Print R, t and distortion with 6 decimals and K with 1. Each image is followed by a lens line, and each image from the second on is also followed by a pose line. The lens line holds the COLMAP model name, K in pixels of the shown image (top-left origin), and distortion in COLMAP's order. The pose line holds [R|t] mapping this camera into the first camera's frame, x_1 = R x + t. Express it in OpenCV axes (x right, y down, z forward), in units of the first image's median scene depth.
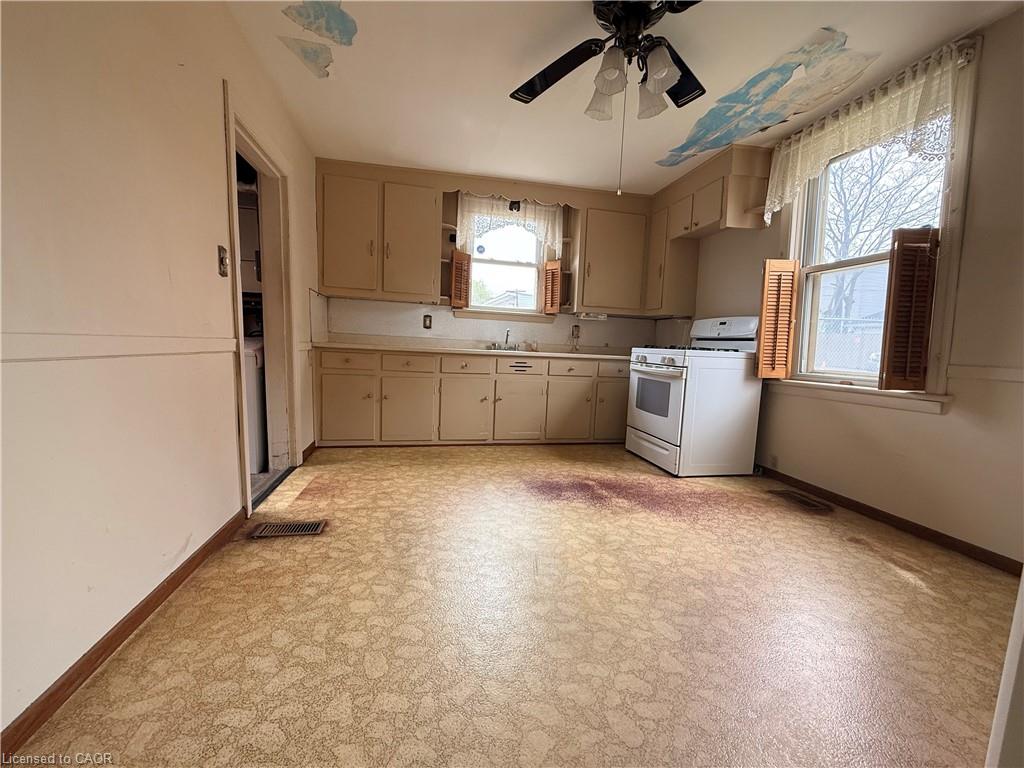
lens RADIAL K [[416.8, 0, 515.1], [0, 416.8, 383.1], [0, 0, 1]] dist [-0.000561, -0.000833]
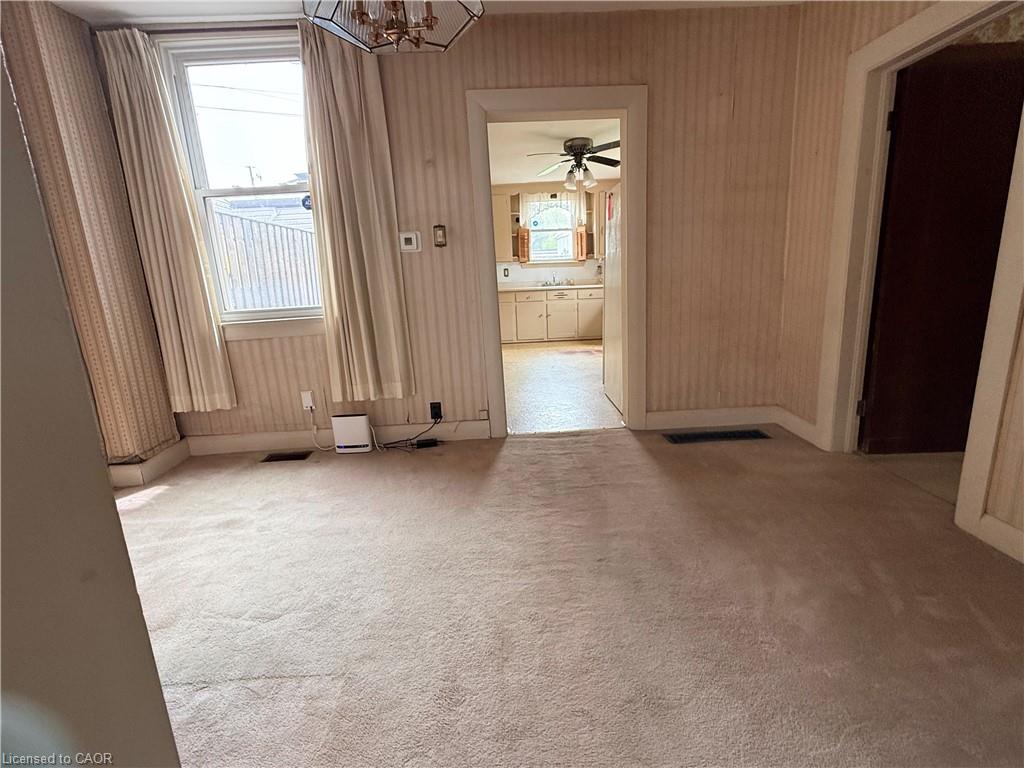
lens RADIAL K [[476.9, 0, 514.7], [0, 476.9, 383.4], [0, 0, 1]] dist [-0.003780, -0.001536]
pose [[0.980547, -0.040864, -0.191984, 0.239525], [0.065582, 0.990086, 0.124216, 0.080245], [0.185004, -0.134390, 0.973505, -1.270356]]
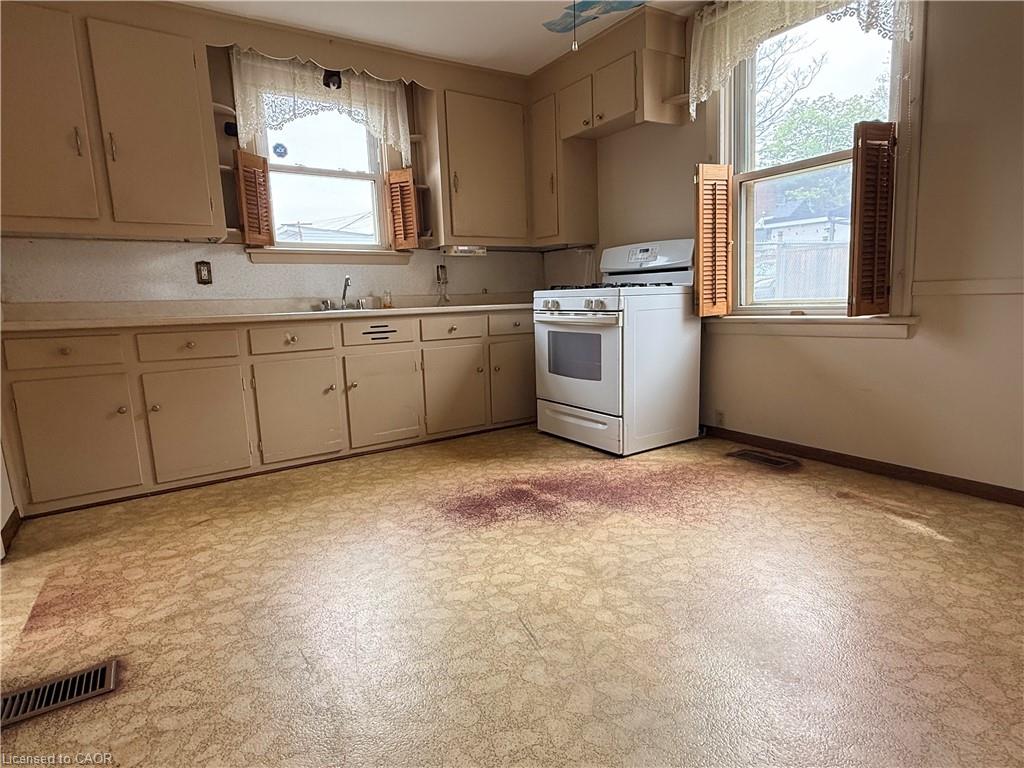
lens RADIAL K [[557.8, 0, 513.8], [0, 557.8, 383.8], [0, 0, 1]] dist [-0.003630, 0.001993]
pose [[0.929242, -0.128805, 0.346292, -0.131107], [0.106344, 0.990844, 0.083185, -0.012363], [-0.353836, -0.040473, 0.934431, 0.128242]]
